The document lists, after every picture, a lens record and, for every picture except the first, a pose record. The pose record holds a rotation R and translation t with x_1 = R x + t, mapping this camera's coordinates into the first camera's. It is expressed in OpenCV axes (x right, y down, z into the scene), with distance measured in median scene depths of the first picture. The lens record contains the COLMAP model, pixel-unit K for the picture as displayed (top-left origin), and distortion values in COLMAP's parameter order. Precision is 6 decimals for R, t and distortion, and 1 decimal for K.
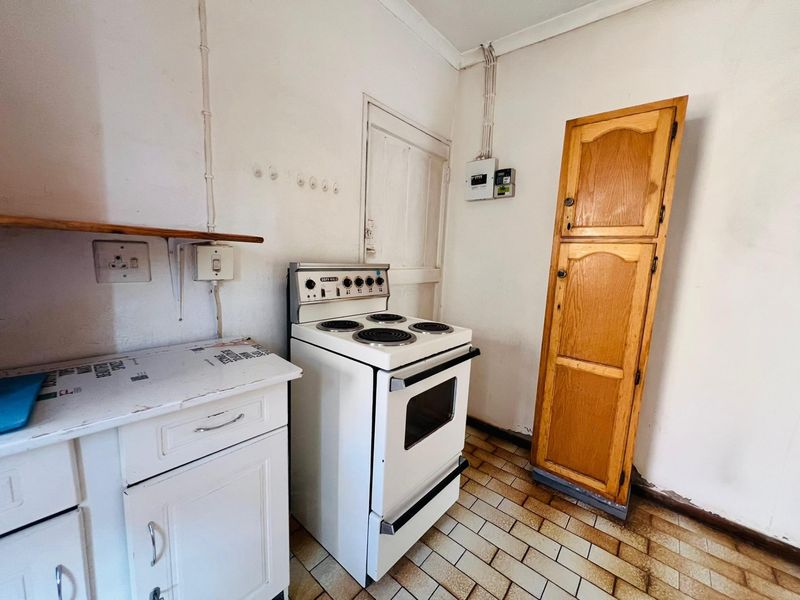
lens RADIAL K [[321.0, 0, 401.2], [0, 321.0, 299.2], [0, 0, 1]] dist [-0.002031, 0.000263]
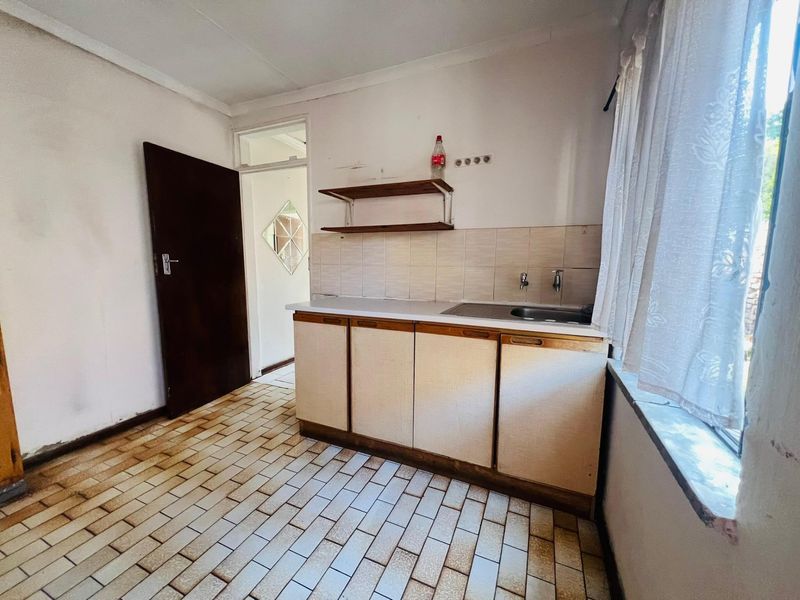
lens RADIAL K [[321.0, 0, 399.4], [0, 321.0, 302.0], [0, 0, 1]] dist [-0.002031, 0.000263]
pose [[-0.281436, -0.170835, 0.944250, -0.618932], [0.108157, 0.972107, 0.208112, -0.016691], [-0.953465, 0.160698, -0.255109, -0.024933]]
